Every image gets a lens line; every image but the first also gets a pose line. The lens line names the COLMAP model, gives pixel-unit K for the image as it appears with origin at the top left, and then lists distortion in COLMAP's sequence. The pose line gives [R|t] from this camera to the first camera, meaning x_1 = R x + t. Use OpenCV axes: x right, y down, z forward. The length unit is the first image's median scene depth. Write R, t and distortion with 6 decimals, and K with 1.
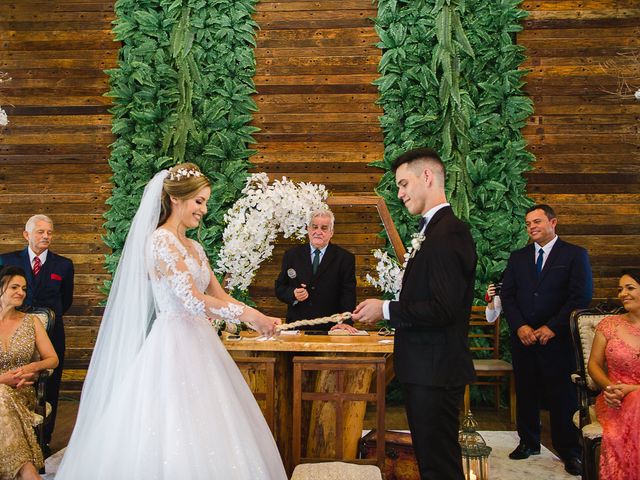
lens RADIAL K [[514.1, 0, 320.0], [0, 514.1, 240.0], [0, 0, 1]] dist [-0.021006, -0.002056]
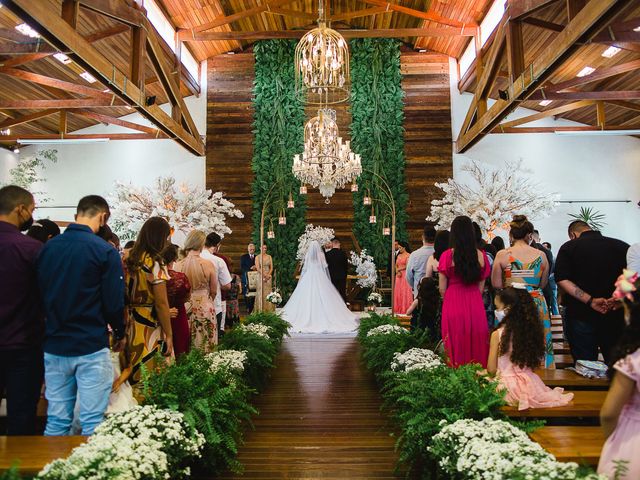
lens RADIAL K [[514.1, 0, 320.0], [0, 514.1, 240.0], [0, 0, 1]] dist [-0.021006, -0.002056]
pose [[0.999762, -0.007663, 0.020432, -0.114565], [0.006930, 0.999337, 0.035730, -0.135138], [-0.020692, -0.035579, 0.999153, -1.737700]]
